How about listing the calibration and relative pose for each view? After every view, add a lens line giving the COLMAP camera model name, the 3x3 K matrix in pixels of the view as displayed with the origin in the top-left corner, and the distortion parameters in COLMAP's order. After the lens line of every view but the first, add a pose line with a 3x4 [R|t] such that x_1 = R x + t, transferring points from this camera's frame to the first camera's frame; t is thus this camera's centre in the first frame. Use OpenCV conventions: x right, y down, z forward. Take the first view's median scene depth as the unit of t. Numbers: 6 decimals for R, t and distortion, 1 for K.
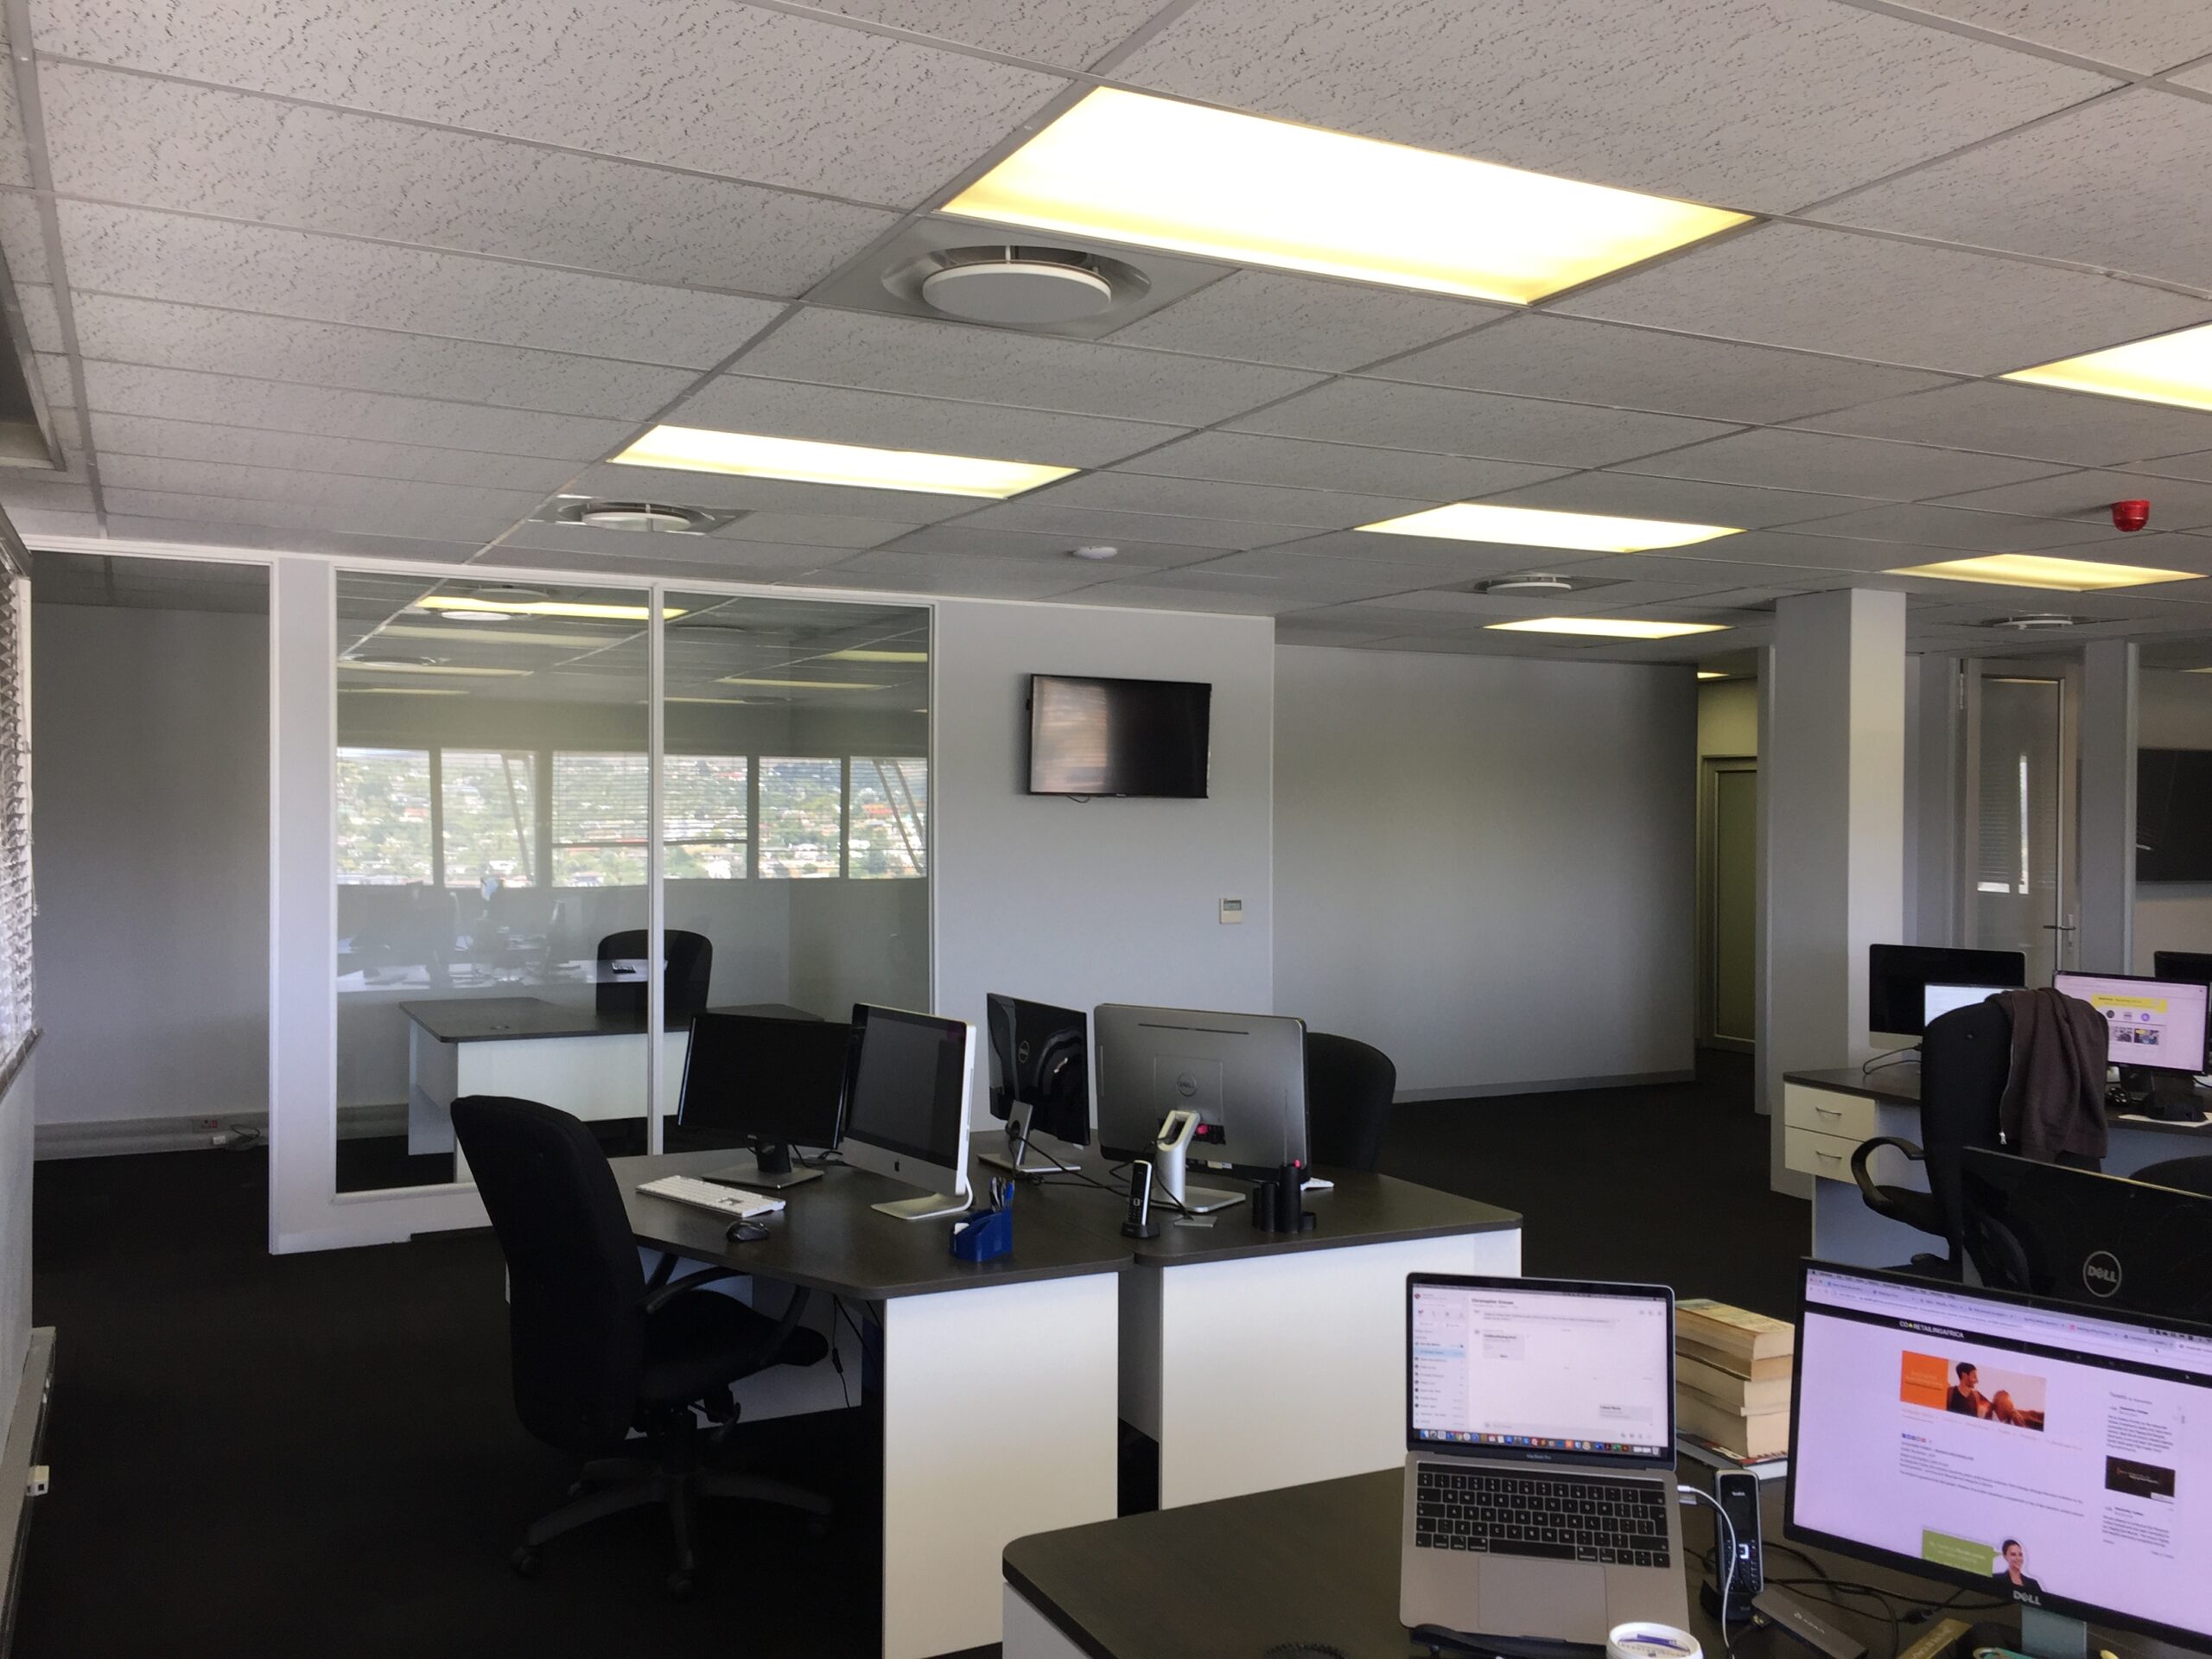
lens RADIAL K [[1875.2, 0, 1110.1], [0, 1875.2, 814.7], [0, 0, 1]] dist [0.058636, -0.020918]
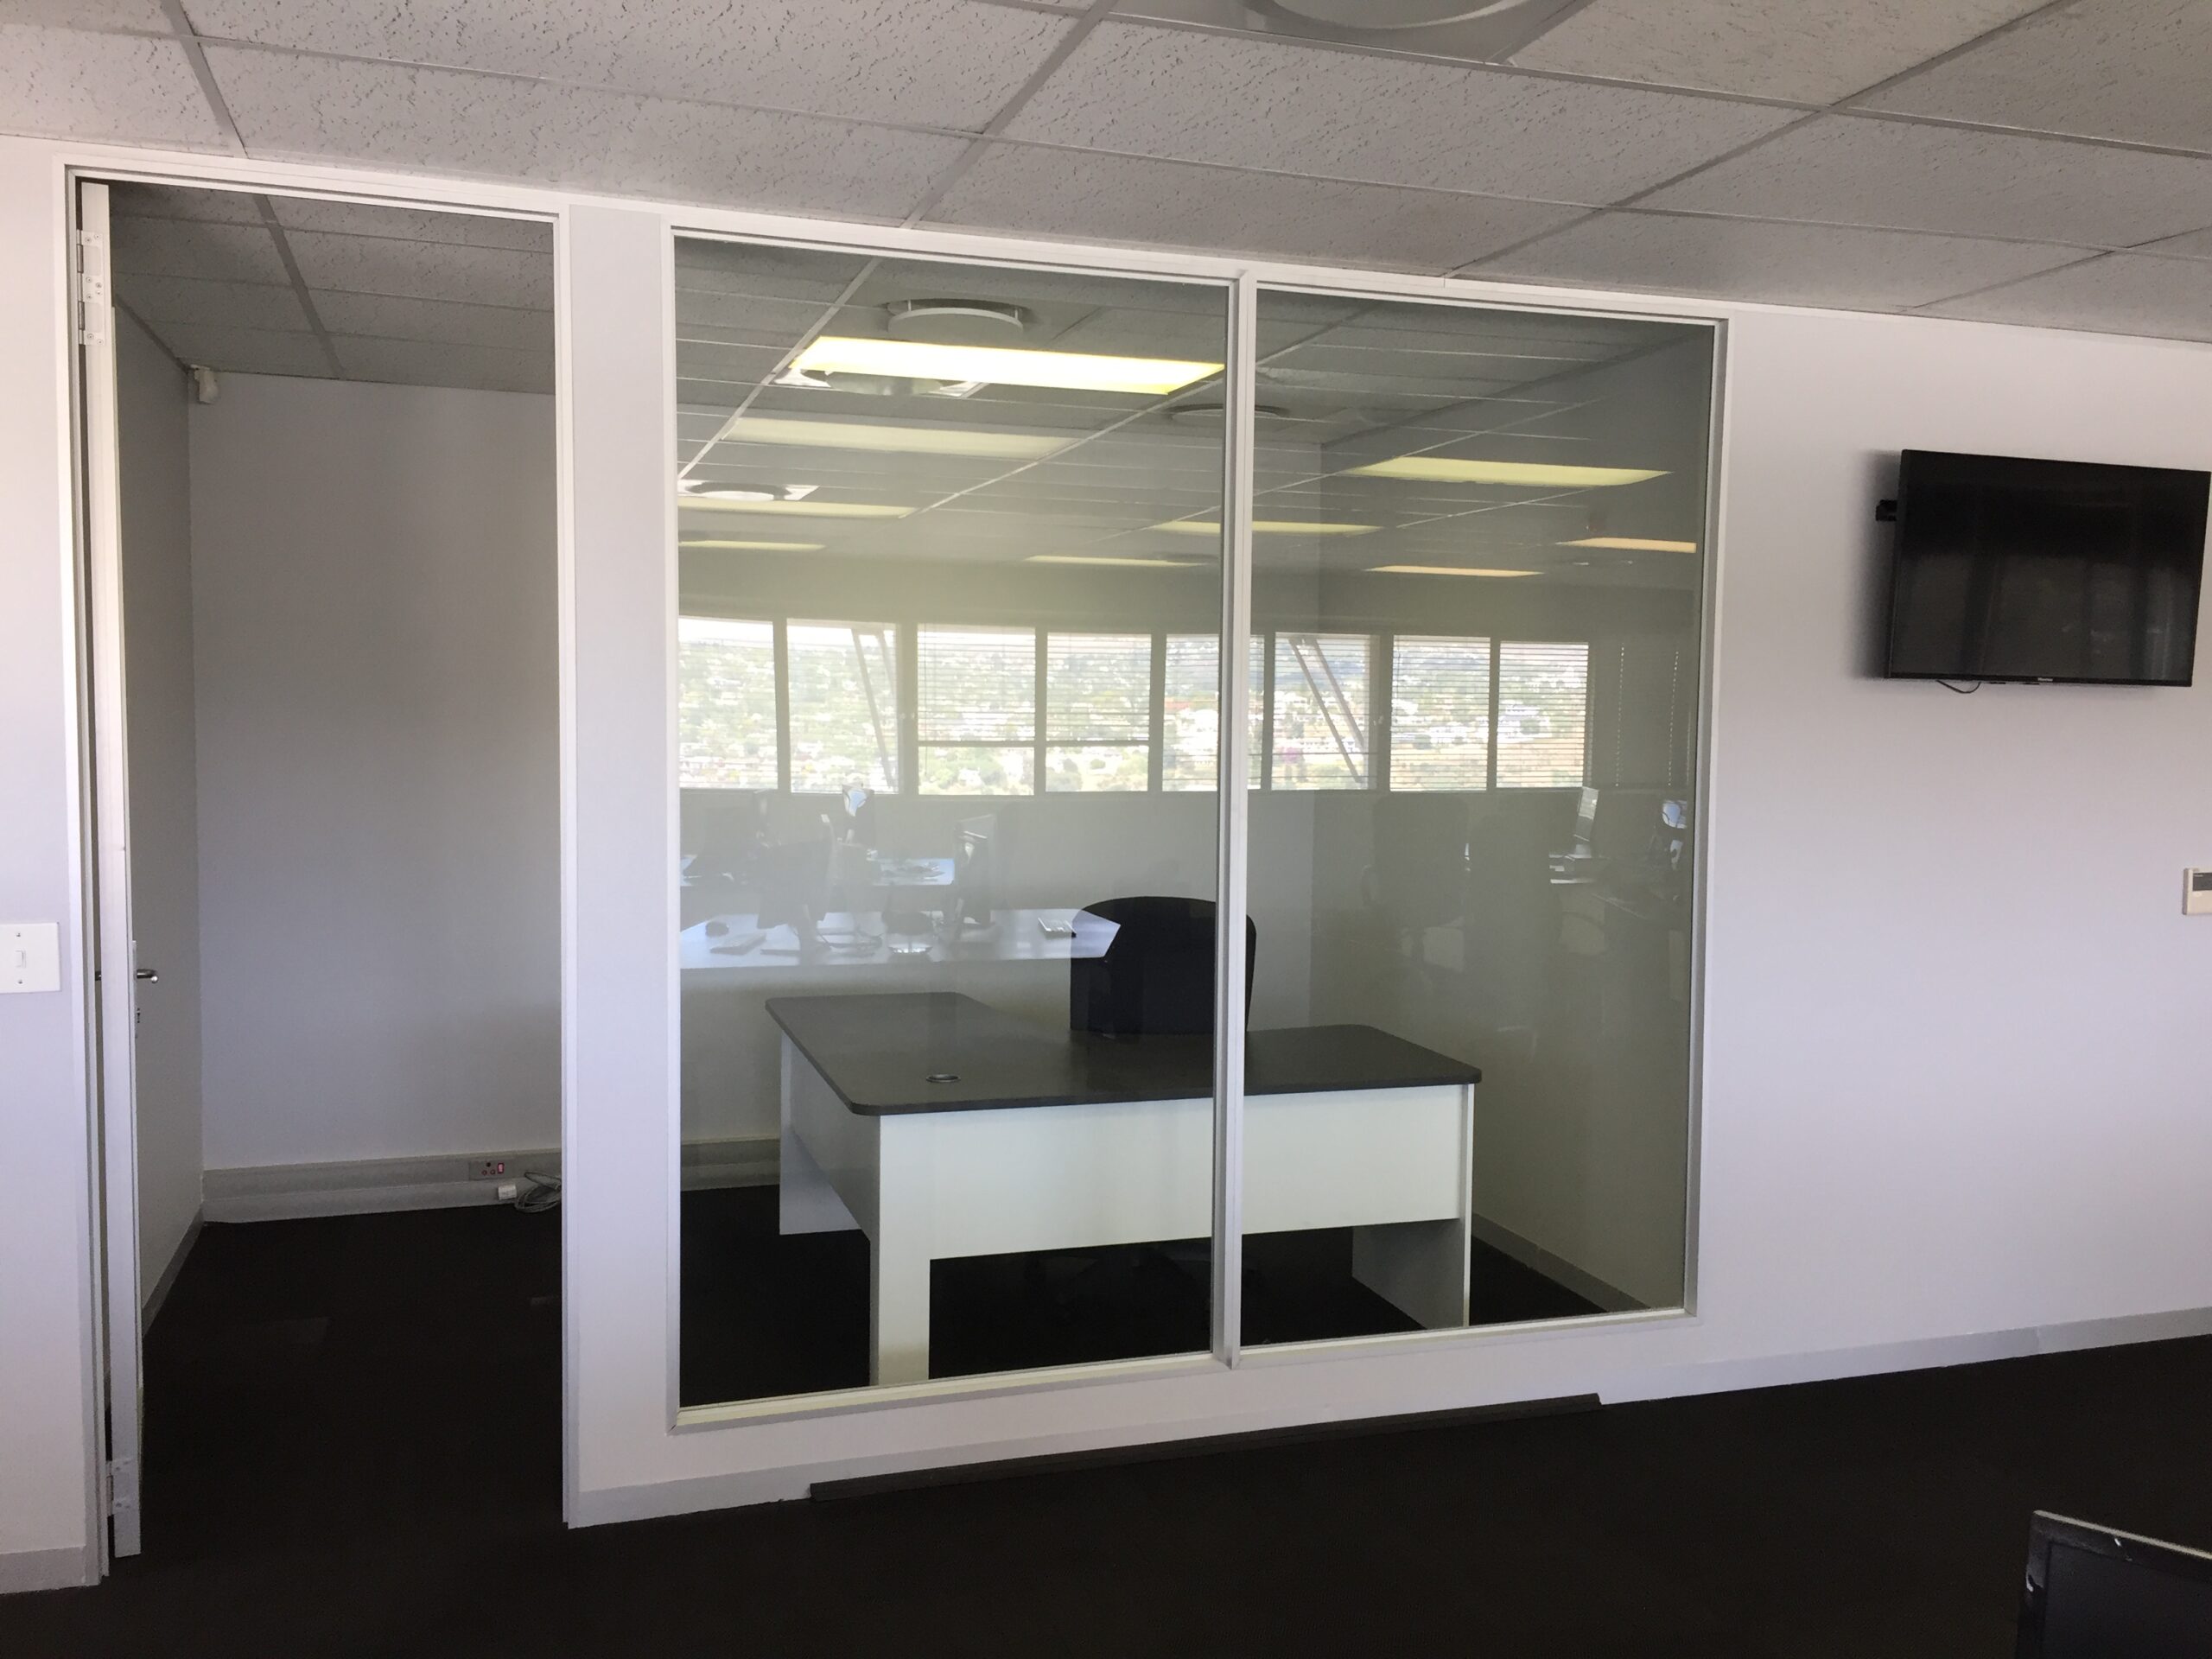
lens RADIAL K [[1875.2, 0, 1107.2], [0, 1875.2, 841.1], [0, 0, 1]] dist [0.058636, -0.020918]
pose [[0.988048, 0.023786, -0.152302, -0.141498], [-0.012678, 0.997215, 0.073493, -0.002069], [0.153626, -0.070683, 0.985598, 0.336974]]
